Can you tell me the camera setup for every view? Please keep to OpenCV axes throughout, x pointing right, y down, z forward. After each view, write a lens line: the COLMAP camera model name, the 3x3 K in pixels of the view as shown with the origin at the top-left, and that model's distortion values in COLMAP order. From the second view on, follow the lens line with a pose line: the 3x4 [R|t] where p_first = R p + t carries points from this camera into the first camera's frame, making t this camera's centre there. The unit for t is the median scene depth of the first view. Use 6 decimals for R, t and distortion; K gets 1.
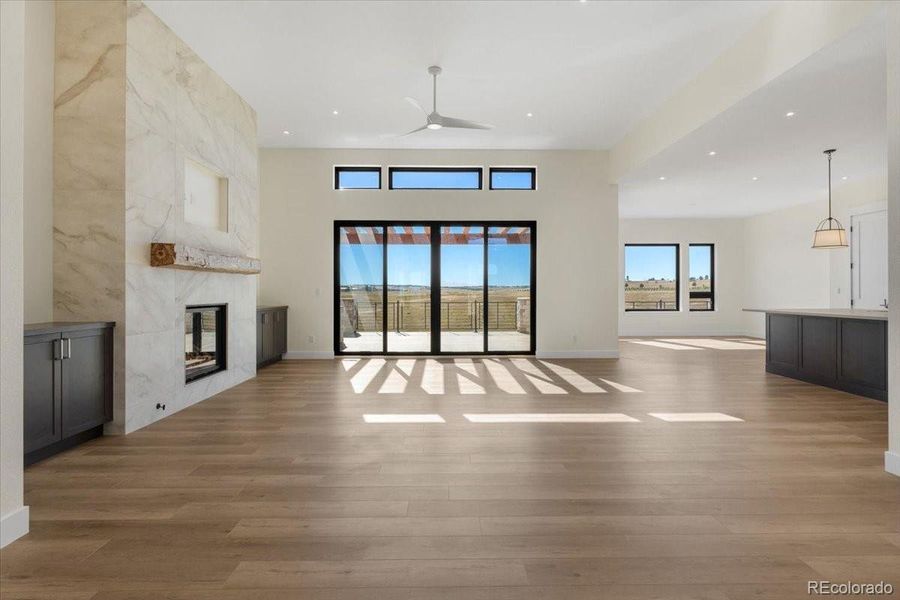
lens RADIAL K [[436.3, 0, 452.3], [0, 436.3, 292.6], [0, 0, 1]] dist [0.000291, 0.000652]
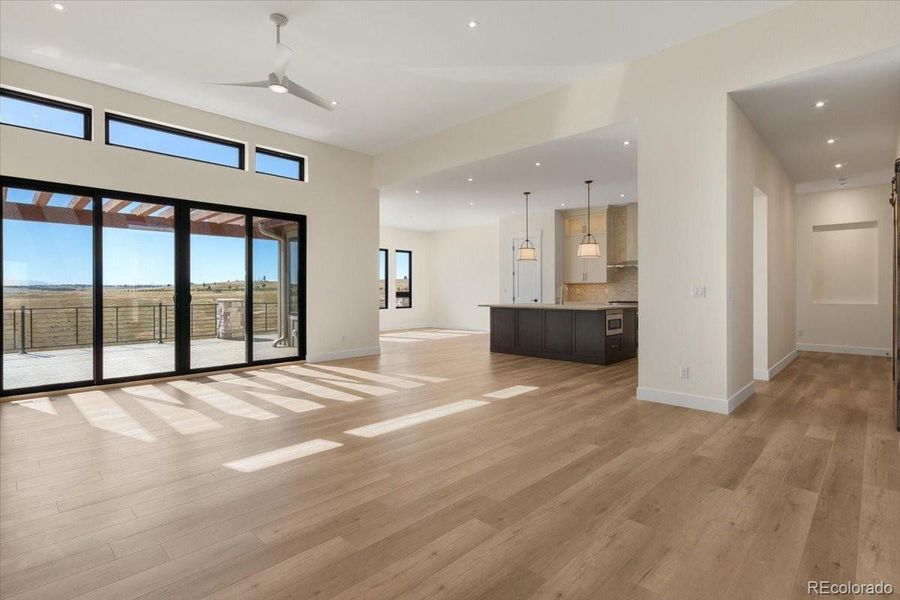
lens RADIAL K [[436.3, 0, 450.7], [0, 436.3, 299.5], [0, 0, 1]] dist [0.000291, 0.000652]
pose [[0.708909, -0.014313, 0.705154, -0.244482], [0.003724, 0.999856, 0.016550, -0.000230], [-0.705290, -0.009106, 0.708861, 0.120272]]
